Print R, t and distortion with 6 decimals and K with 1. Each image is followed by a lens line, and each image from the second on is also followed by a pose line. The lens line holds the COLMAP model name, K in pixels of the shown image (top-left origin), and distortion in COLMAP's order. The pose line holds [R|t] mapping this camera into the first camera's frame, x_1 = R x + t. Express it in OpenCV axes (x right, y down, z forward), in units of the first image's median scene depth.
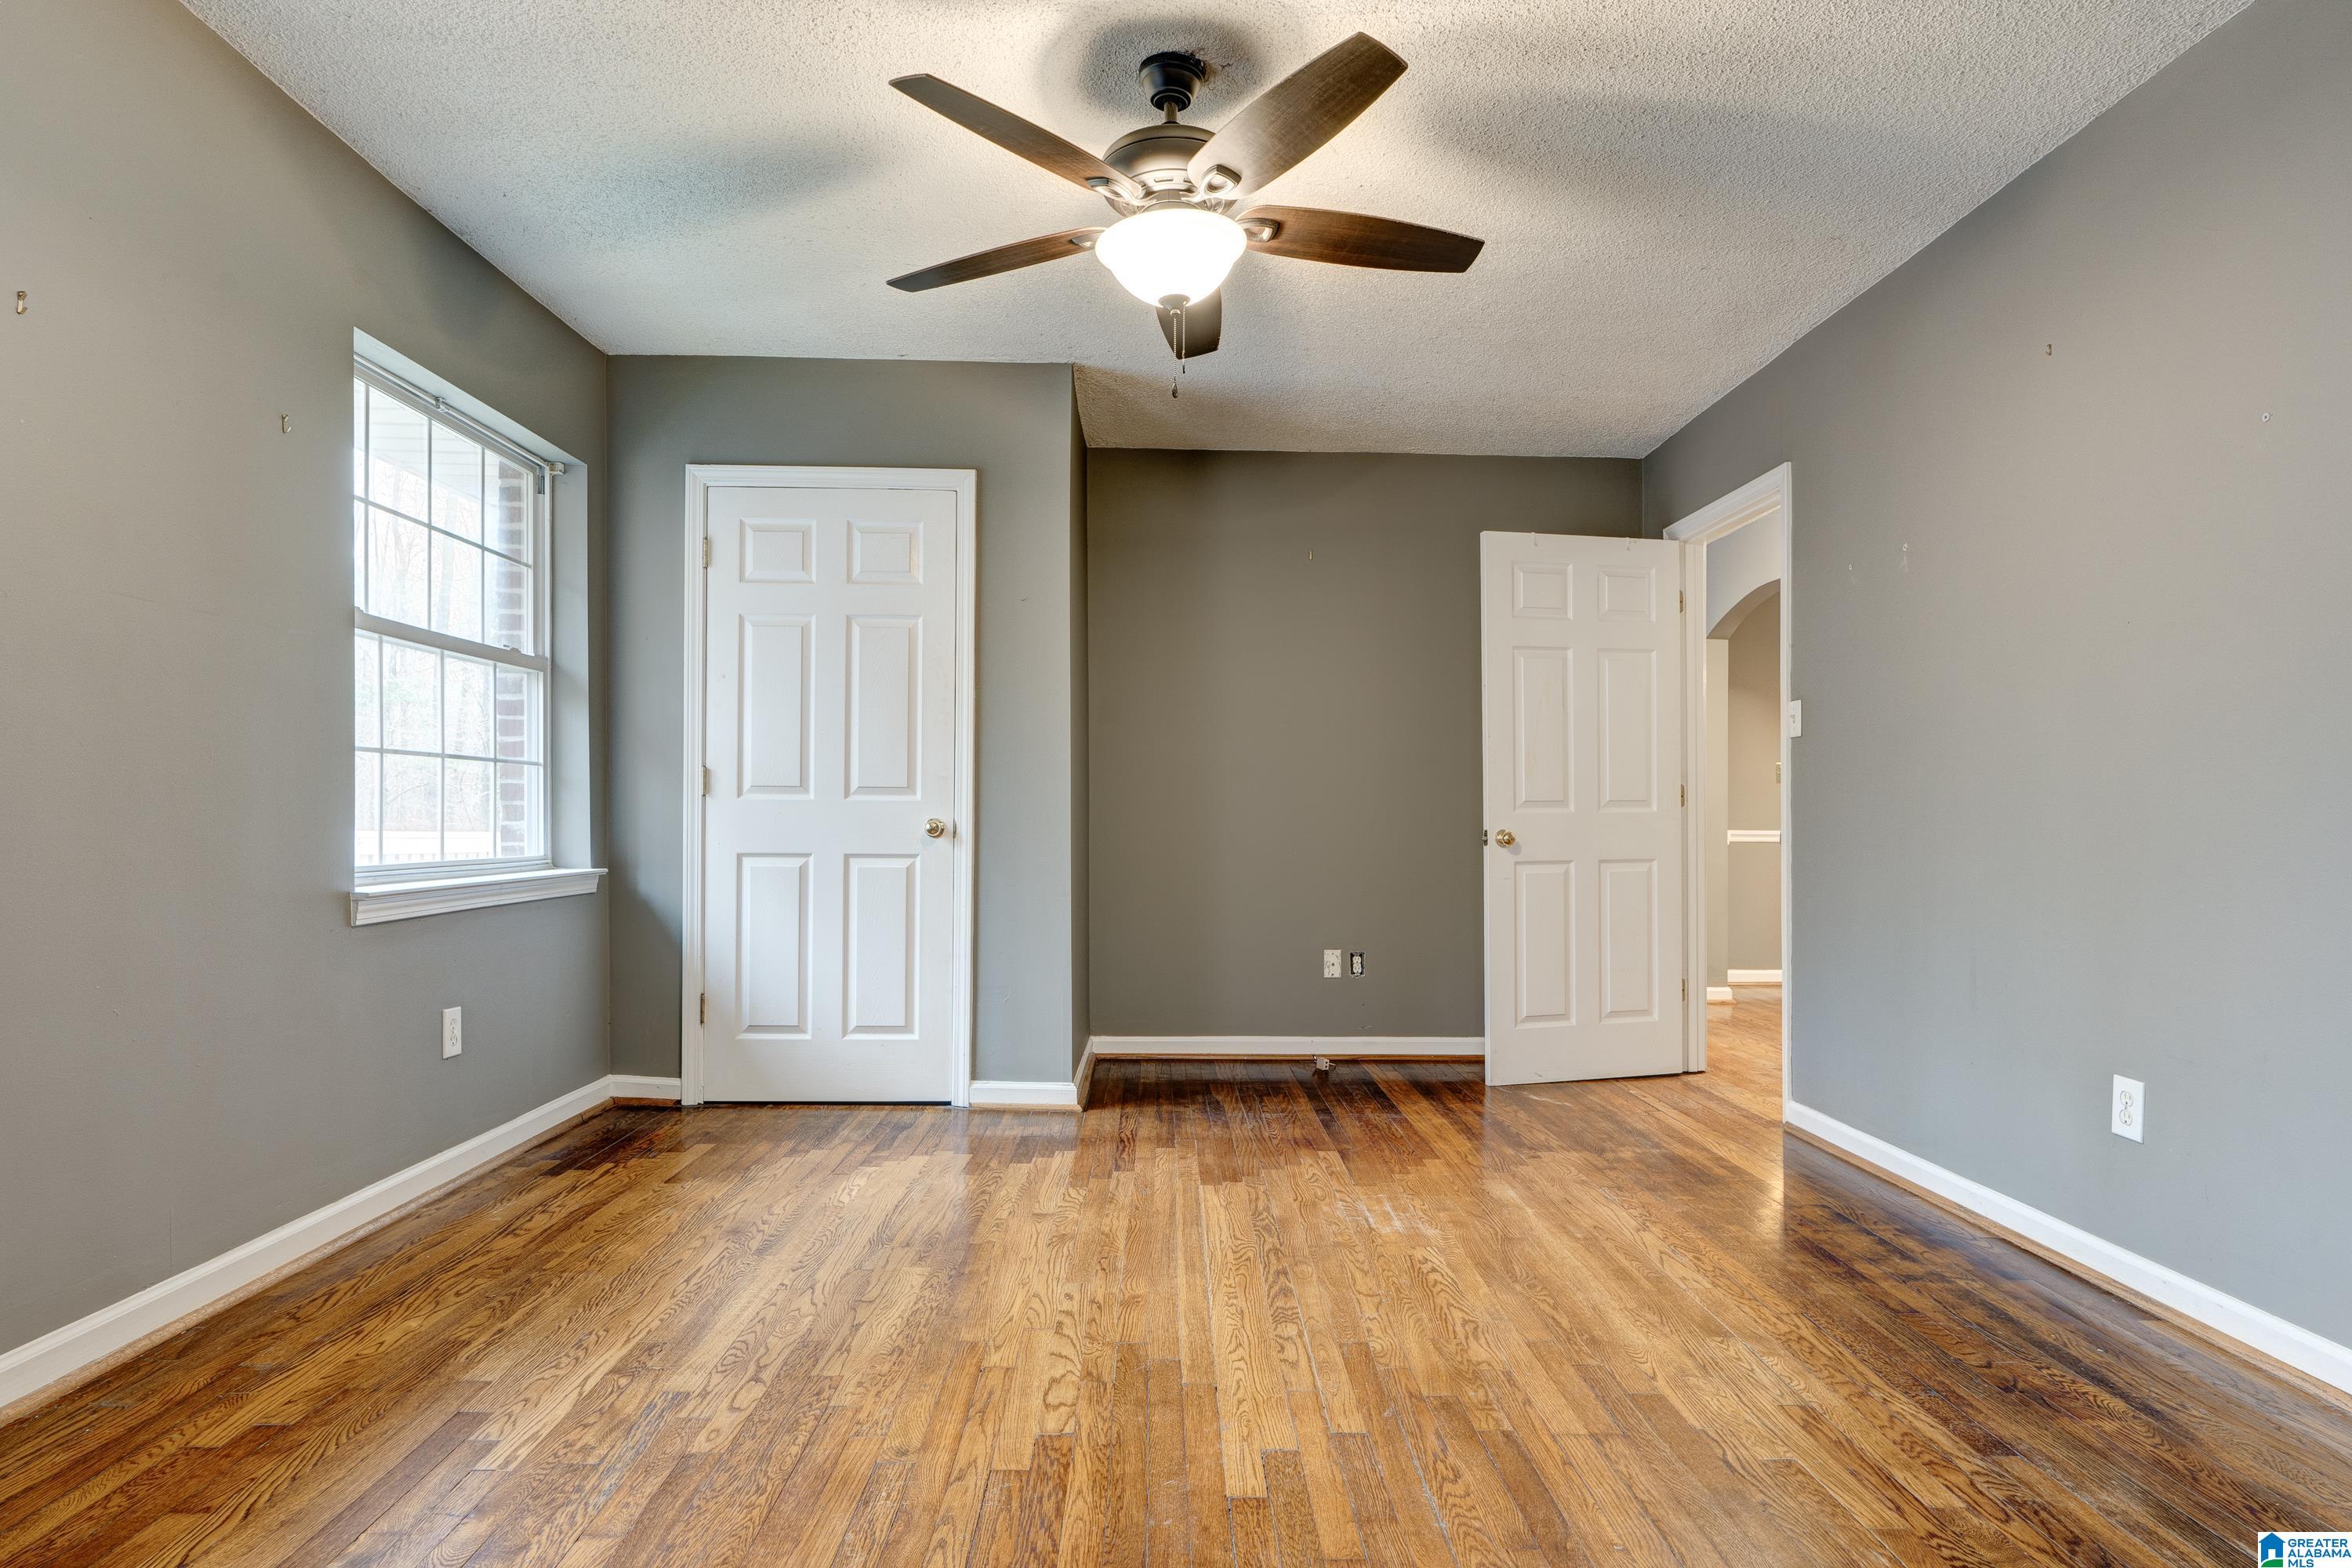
lens RADIAL K [[1293.1, 0, 1183.1], [0, 1293.1, 793.2], [0, 0, 1]] dist [-0.002074, -0.000246]
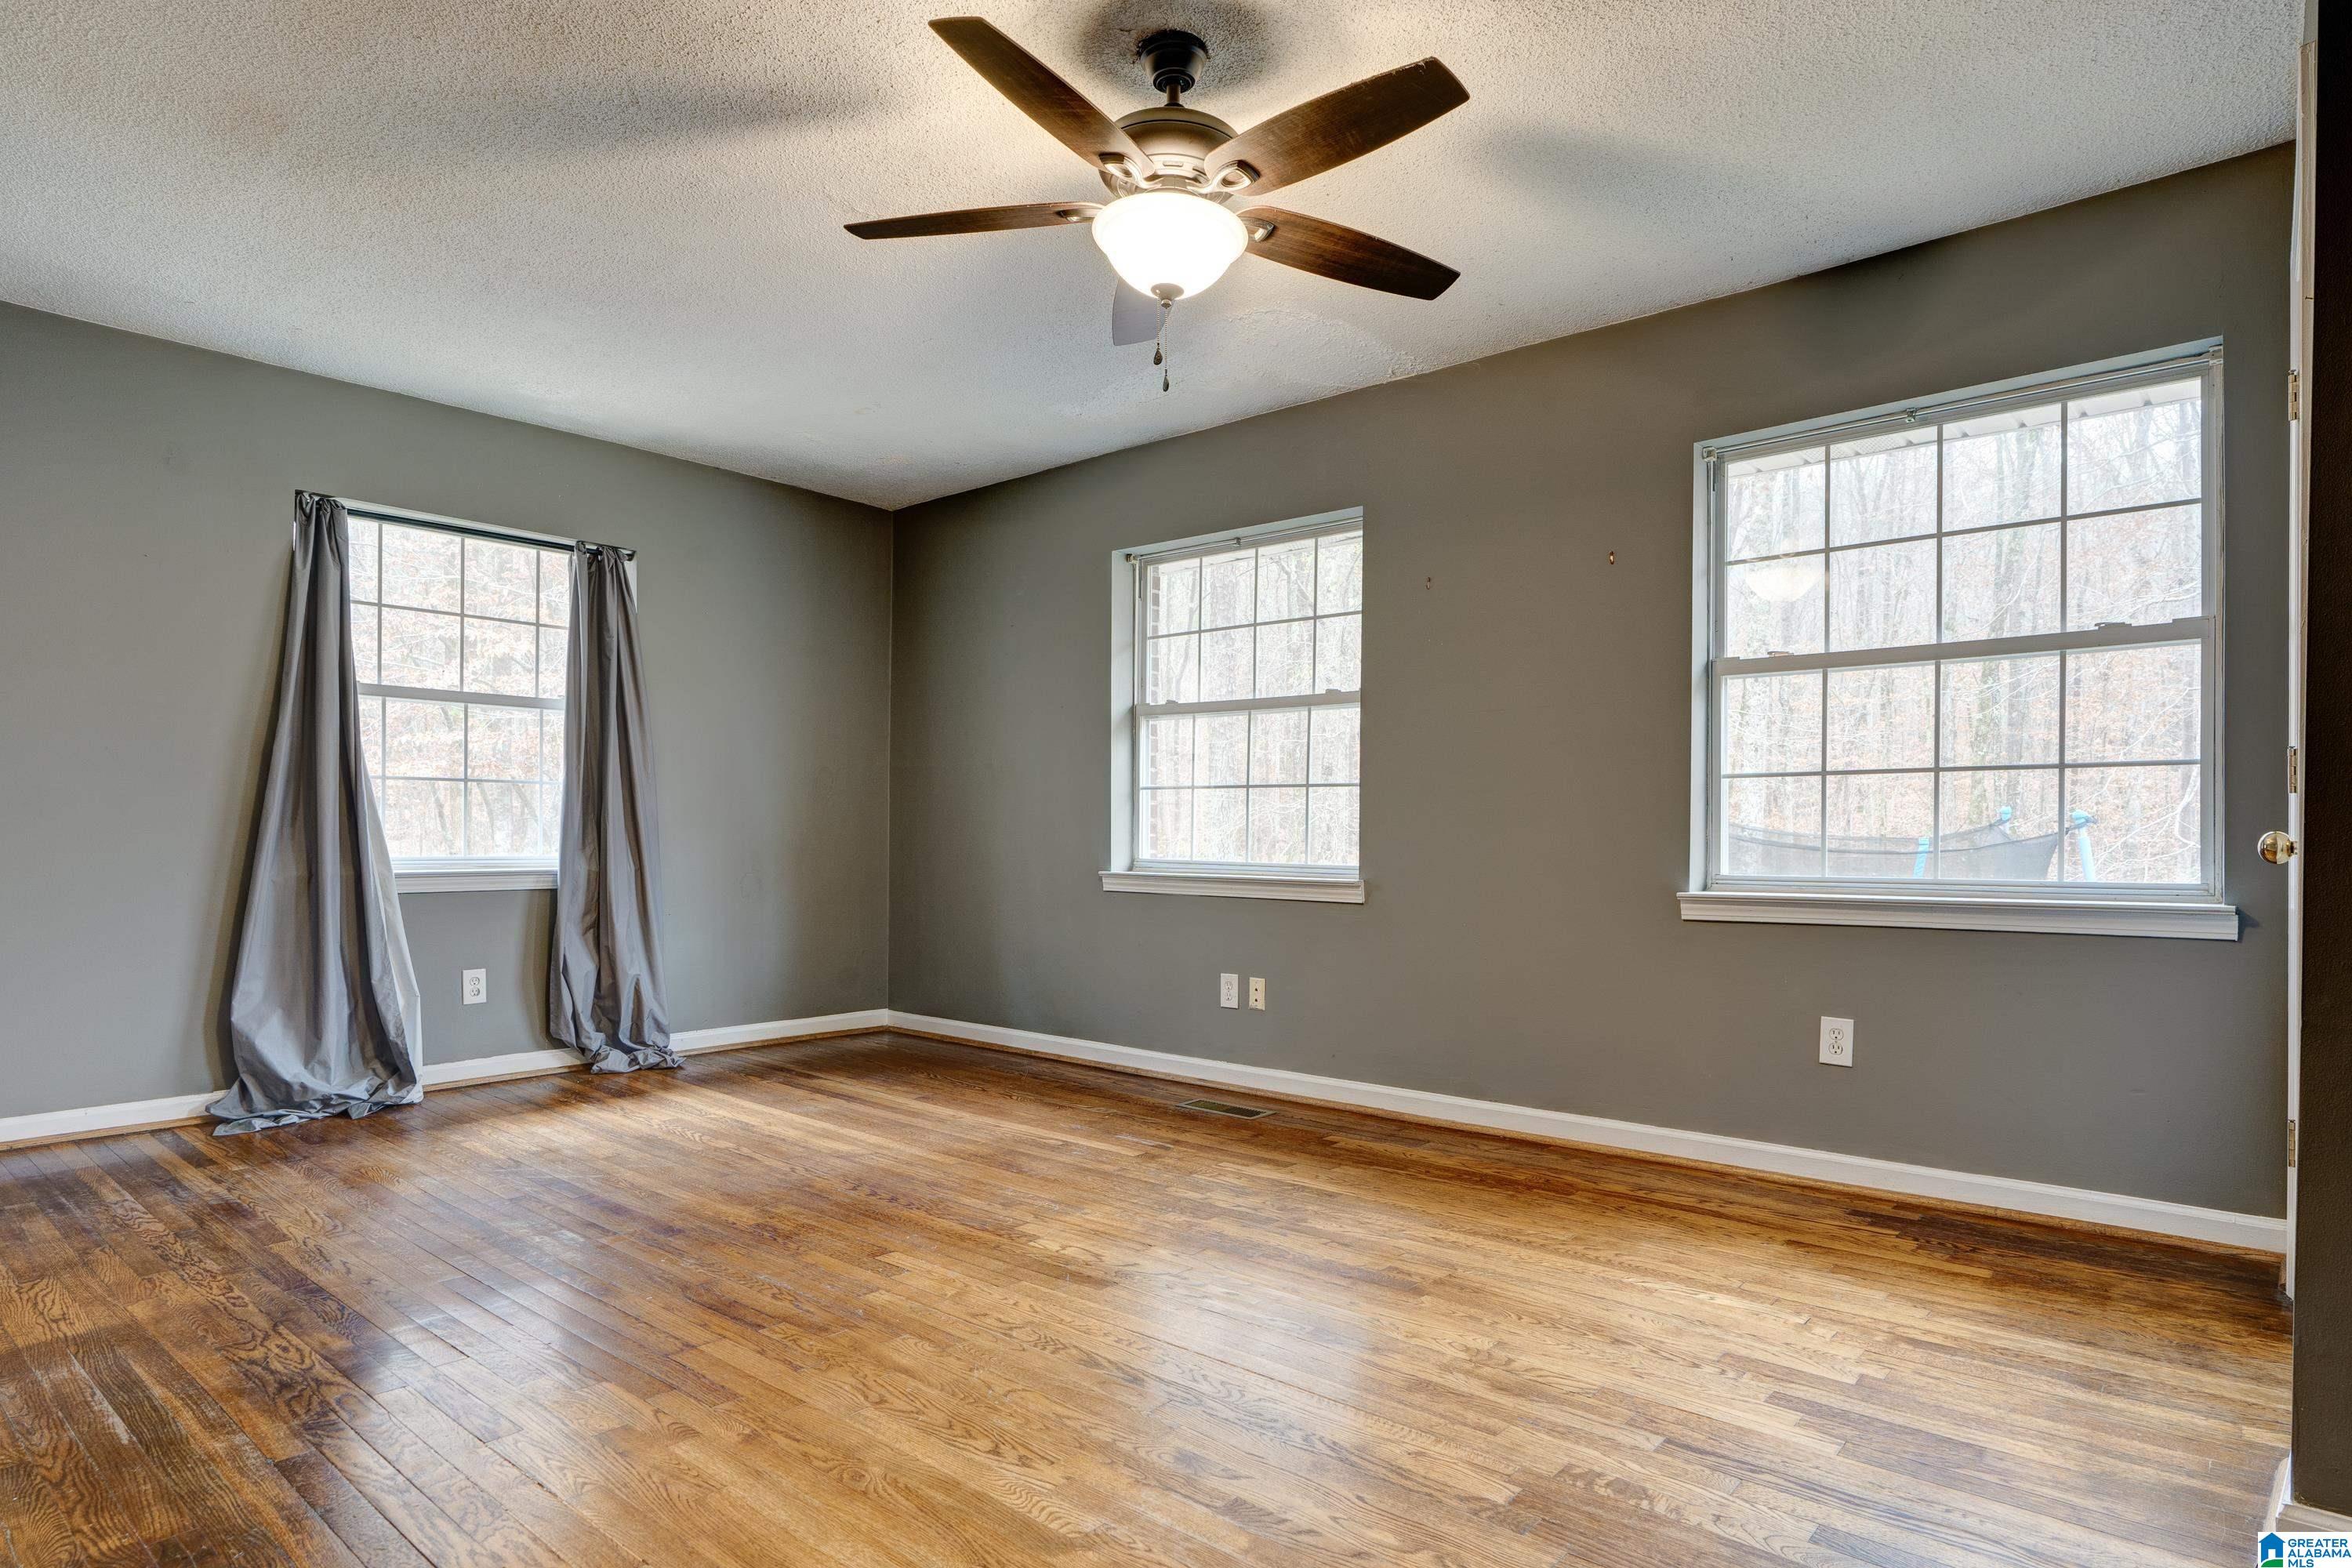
lens RADIAL K [[1293.1, 0, 1185.4], [0, 1293.1, 792.7], [0, 0, 1]] dist [-0.002074, -0.000246]
pose [[-0.666937, -0.031452, -0.744450, 0.743852], [0.010436, 0.998616, -0.051540, 0.046412], [0.745041, -0.042143, -0.665686, 1.747520]]
